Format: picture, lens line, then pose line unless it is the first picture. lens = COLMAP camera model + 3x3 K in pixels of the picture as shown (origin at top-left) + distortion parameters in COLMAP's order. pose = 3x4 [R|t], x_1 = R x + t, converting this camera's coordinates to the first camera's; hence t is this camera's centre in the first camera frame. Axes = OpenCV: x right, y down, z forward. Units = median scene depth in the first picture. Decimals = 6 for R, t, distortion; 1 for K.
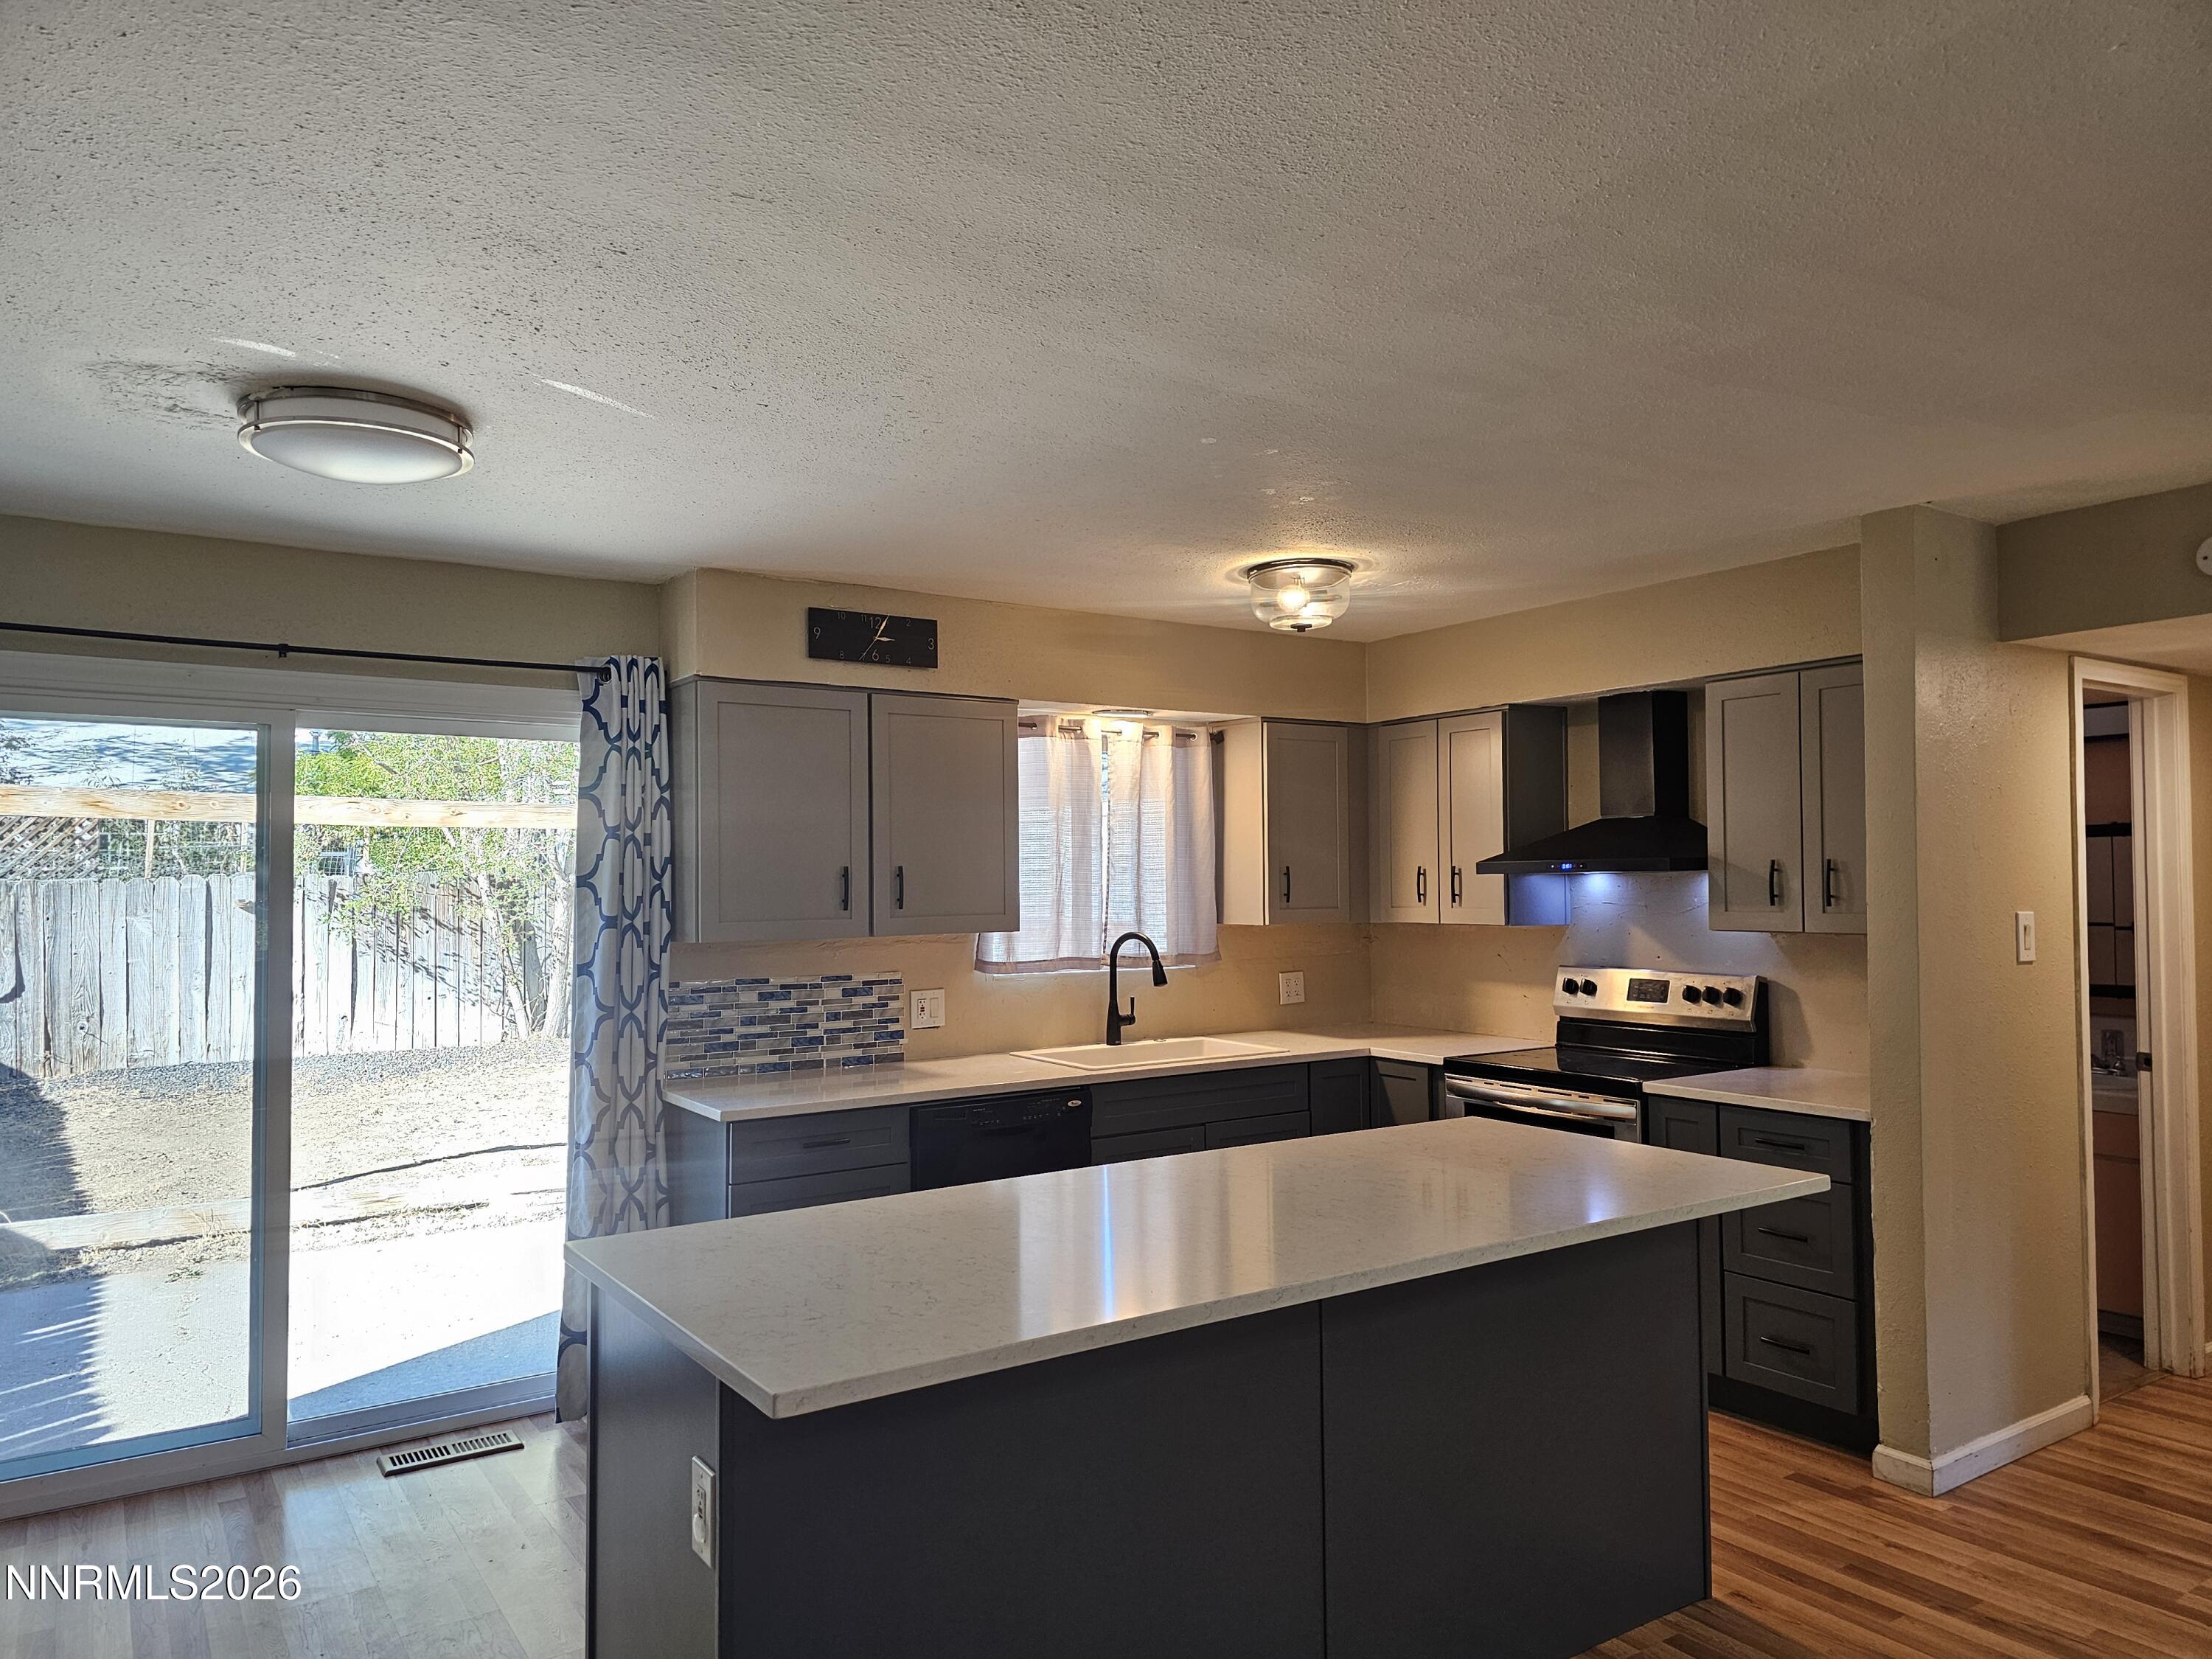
lens RADIAL K [[1492.3, 0, 1123.7], [0, 1492.3, 835.9], [0, 0, 1]] dist [0.073842, -0.079419]
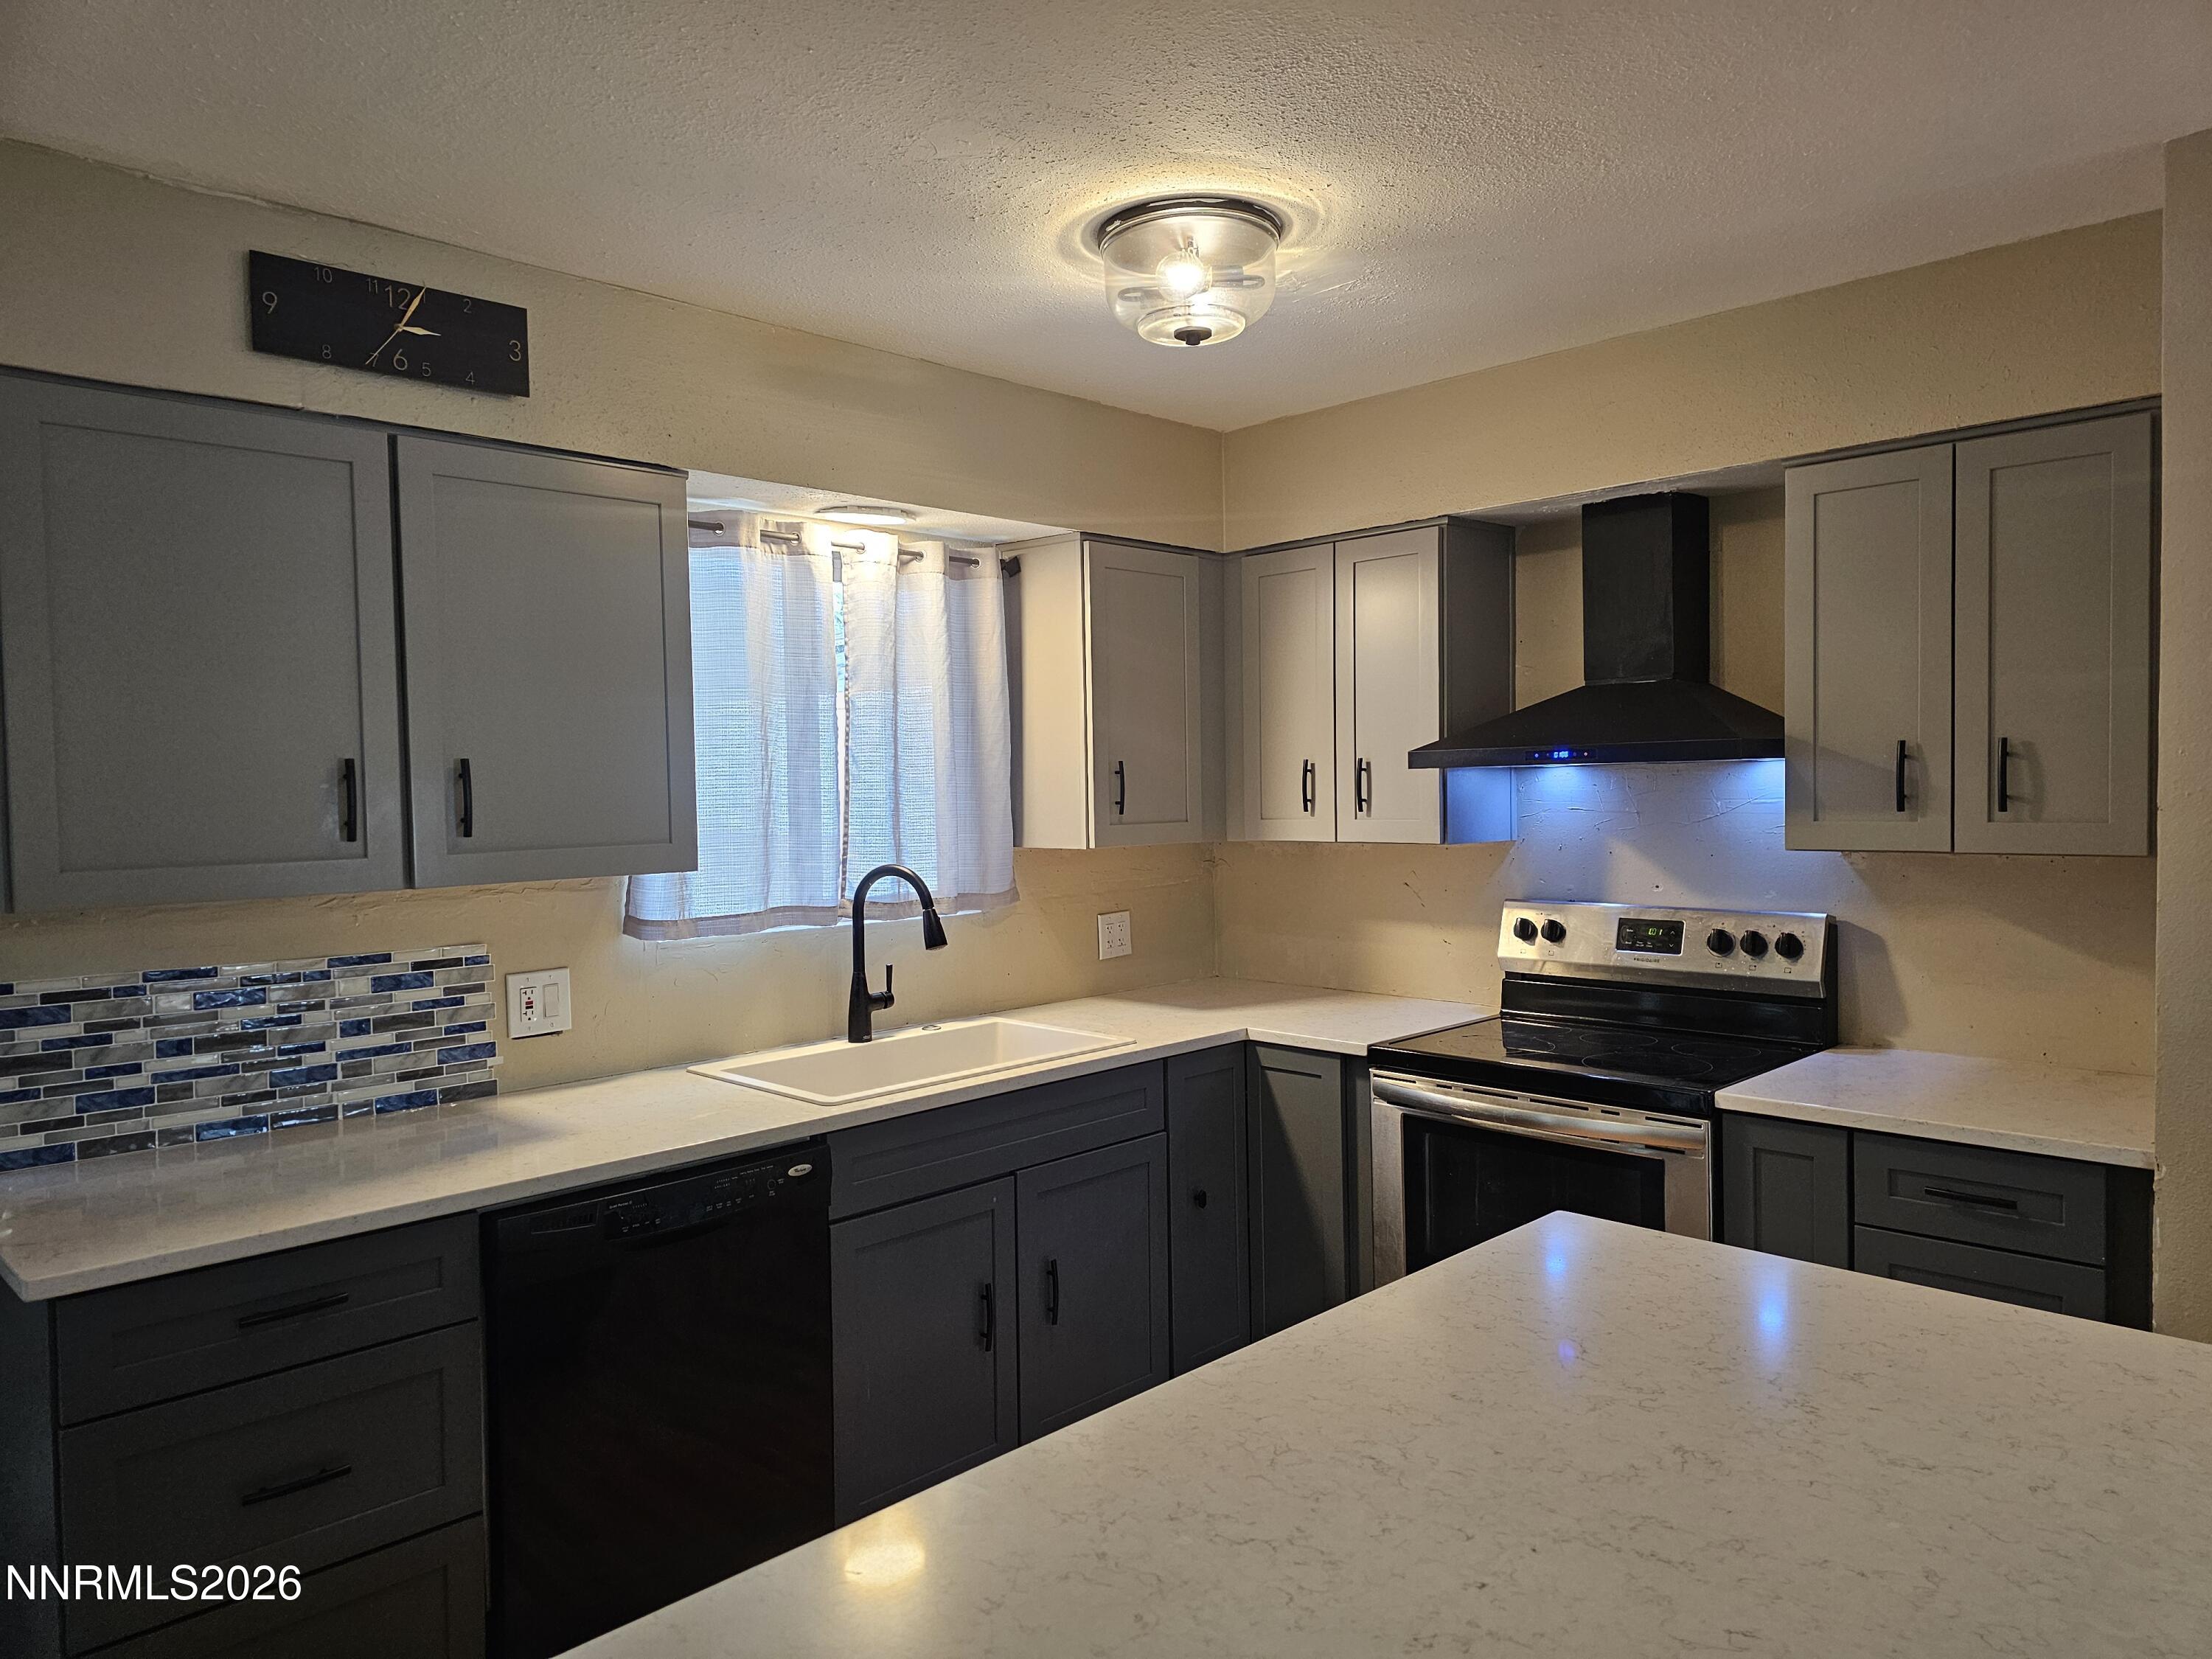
lens RADIAL K [[1492.3, 0, 1123.7], [0, 1492.3, 835.9], [0, 0, 1]] dist [0.073842, -0.079419]
pose [[0.982405, -0.014611, 0.186192, -0.014269], [0.002751, 0.997959, 0.063799, 0.012405], [-0.186744, -0.062165, 0.980440, 0.368611]]
